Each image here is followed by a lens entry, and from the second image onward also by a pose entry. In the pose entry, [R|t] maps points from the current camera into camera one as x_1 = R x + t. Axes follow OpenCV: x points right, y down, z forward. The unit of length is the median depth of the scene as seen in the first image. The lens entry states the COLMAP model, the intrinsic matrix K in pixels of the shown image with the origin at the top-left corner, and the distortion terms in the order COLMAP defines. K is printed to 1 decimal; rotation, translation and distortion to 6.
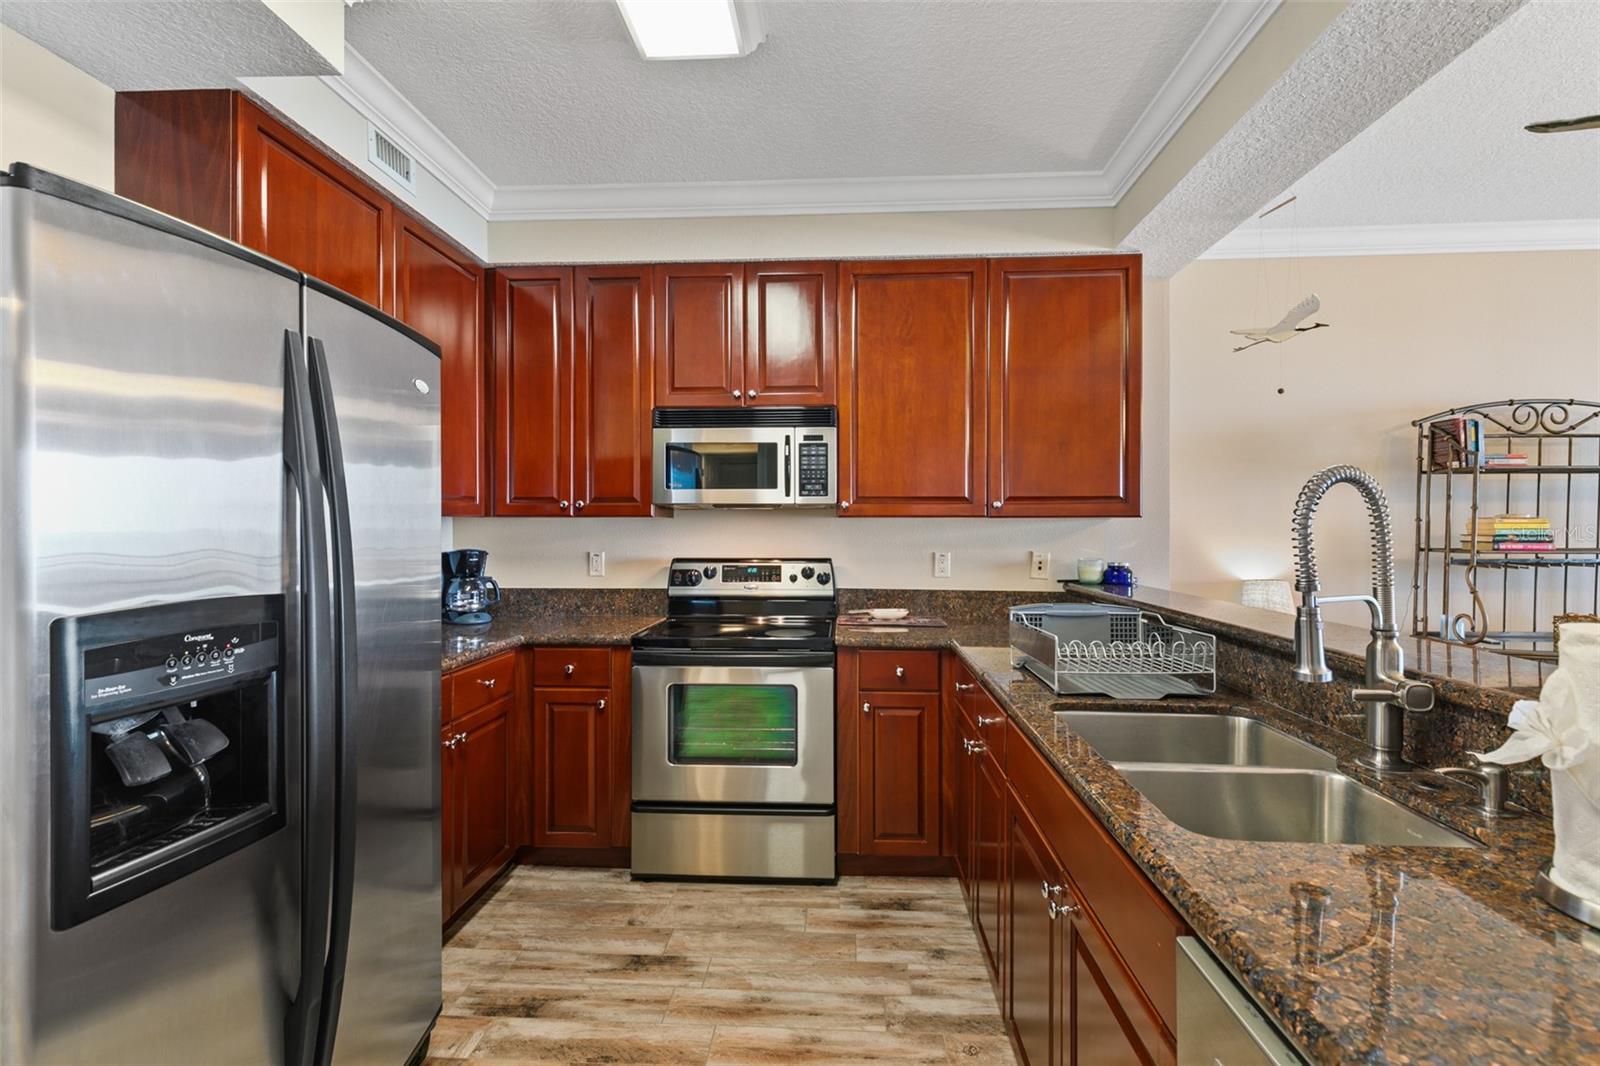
lens RADIAL K [[722.5, 0, 808.5], [0, 722.5, 534.0], [0, 0, 1]] dist [0.002509, 0.000952]
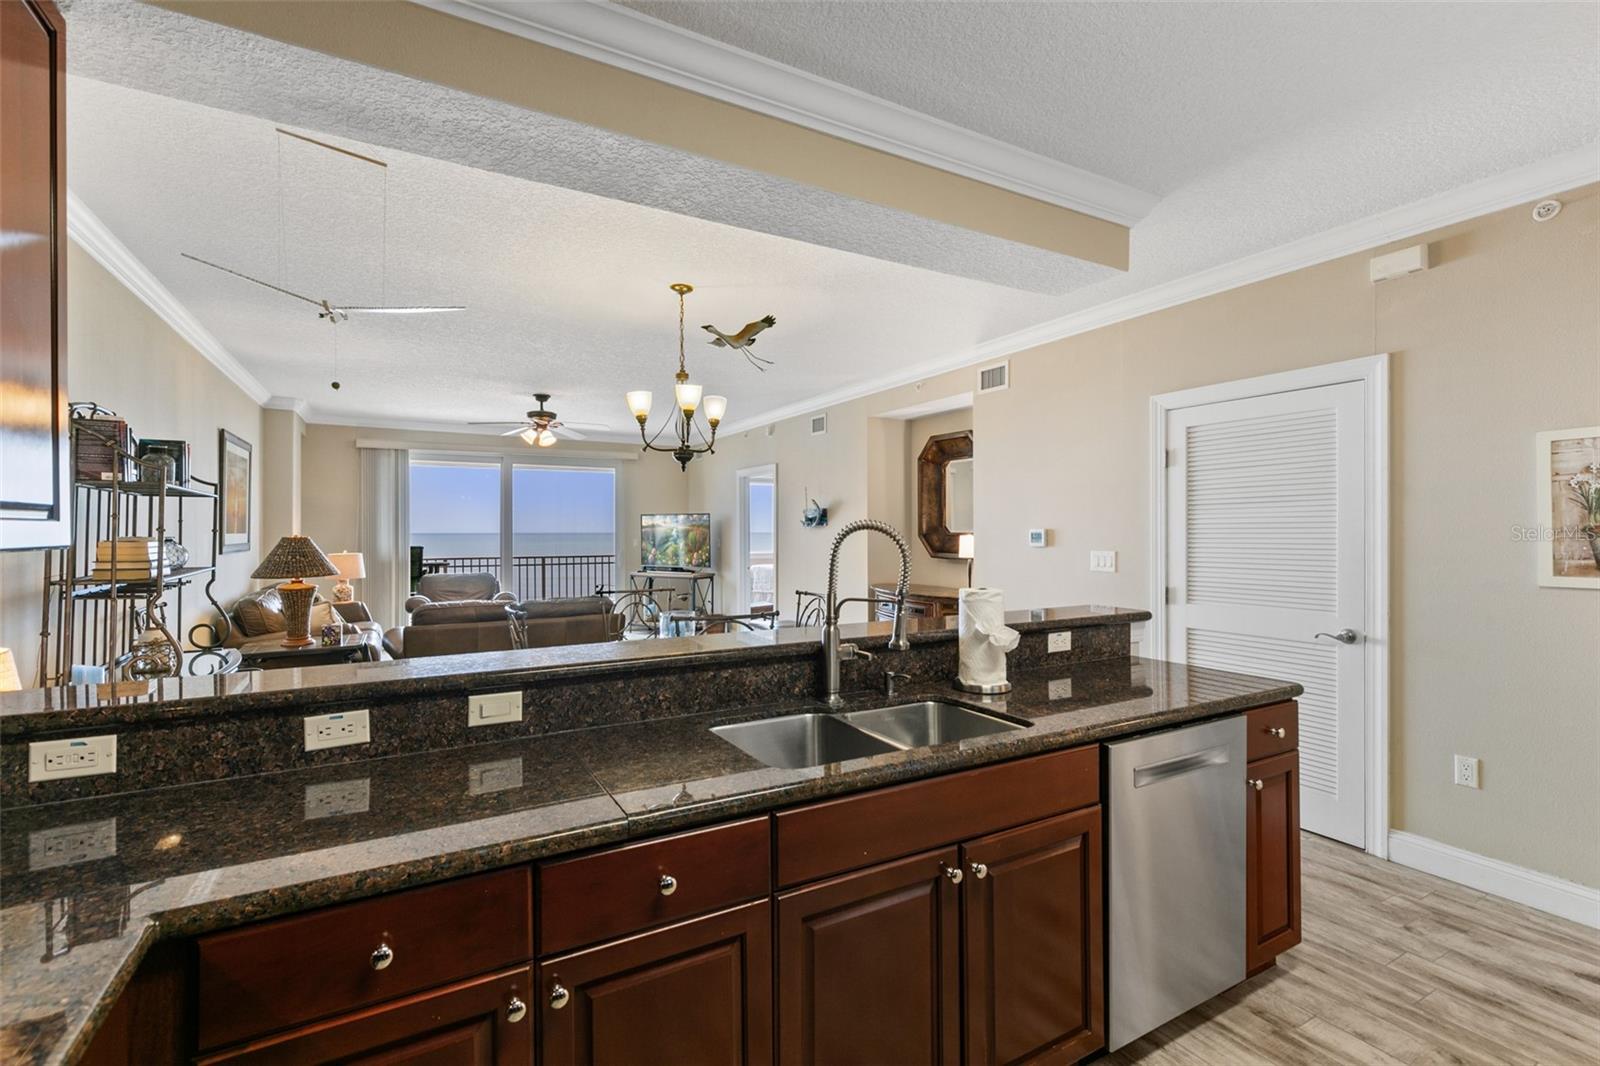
lens RADIAL K [[722.5, 0, 803.7], [0, 722.5, 533.2], [0, 0, 1]] dist [0.002509, 0.000952]
pose [[-0.545152, -0.006499, 0.838312, -0.420268], [0.006153, 0.999912, 0.011753, -0.067108], [-0.838314, 0.011565, -0.545064, 1.417076]]
